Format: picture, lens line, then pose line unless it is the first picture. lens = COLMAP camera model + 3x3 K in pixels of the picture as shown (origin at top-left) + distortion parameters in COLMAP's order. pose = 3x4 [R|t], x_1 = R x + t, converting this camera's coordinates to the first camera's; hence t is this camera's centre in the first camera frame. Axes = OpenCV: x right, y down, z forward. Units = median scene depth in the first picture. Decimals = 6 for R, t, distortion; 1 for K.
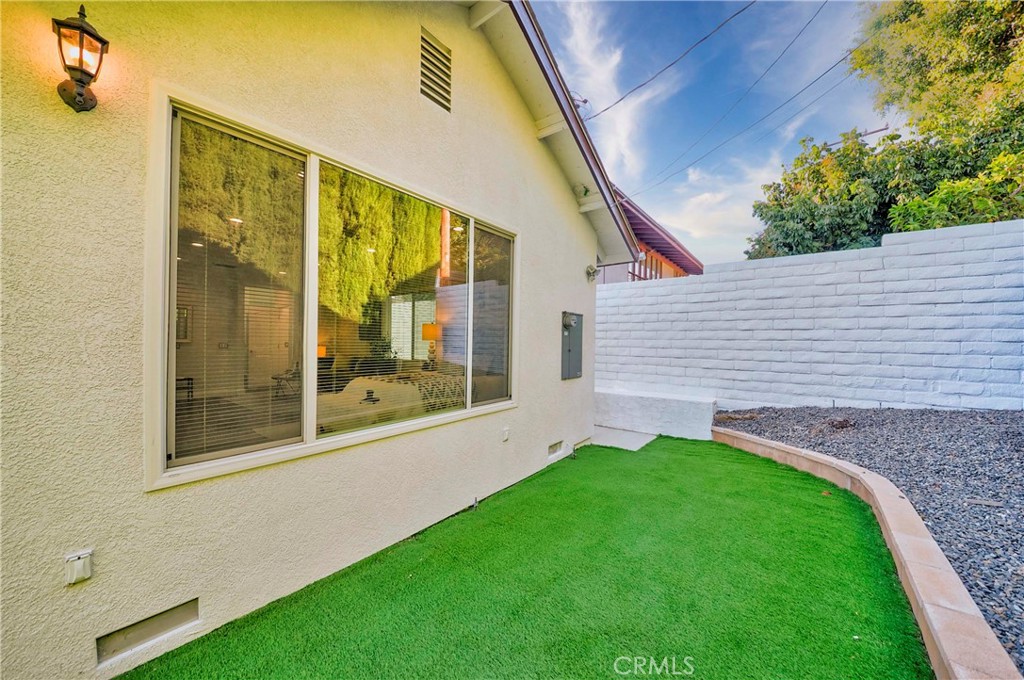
lens RADIAL K [[371.1, 0, 506.3], [0, 371.1, 342.9], [0, 0, 1]] dist [-0.010371, -0.000787]
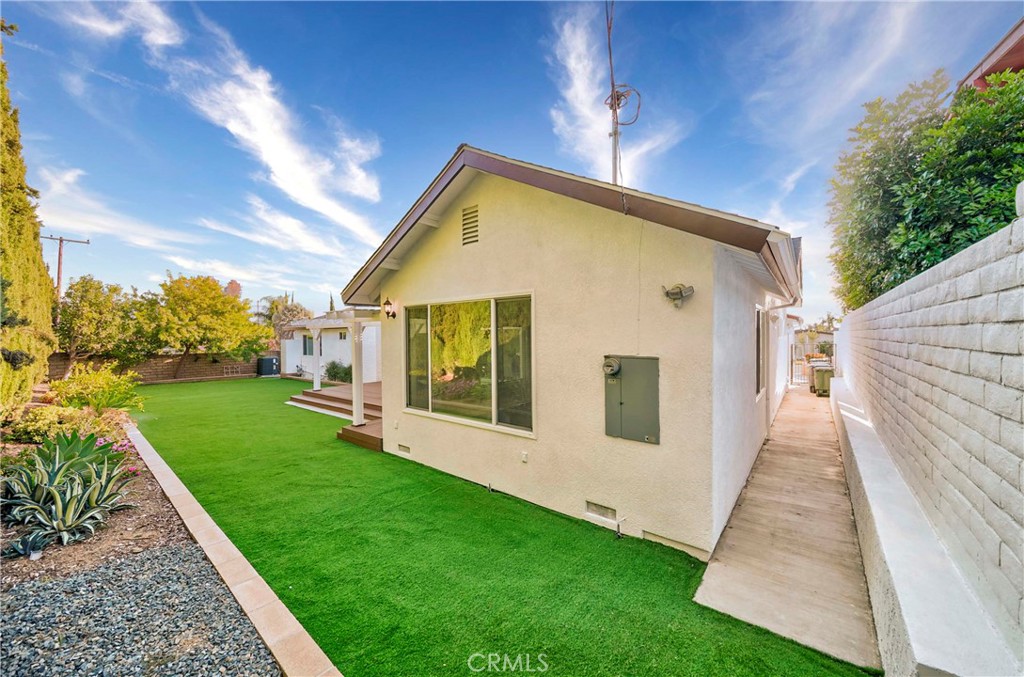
lens RADIAL K [[371.1, 0, 504.2], [0, 371.1, 339.7], [0, 0, 1]] dist [-0.010371, -0.000787]
pose [[-0.039330, -0.004832, -0.999215, 1.297588], [-0.006343, 0.999969, -0.004586, -0.148042], [0.999206, 0.006158, -0.039359, 1.014831]]
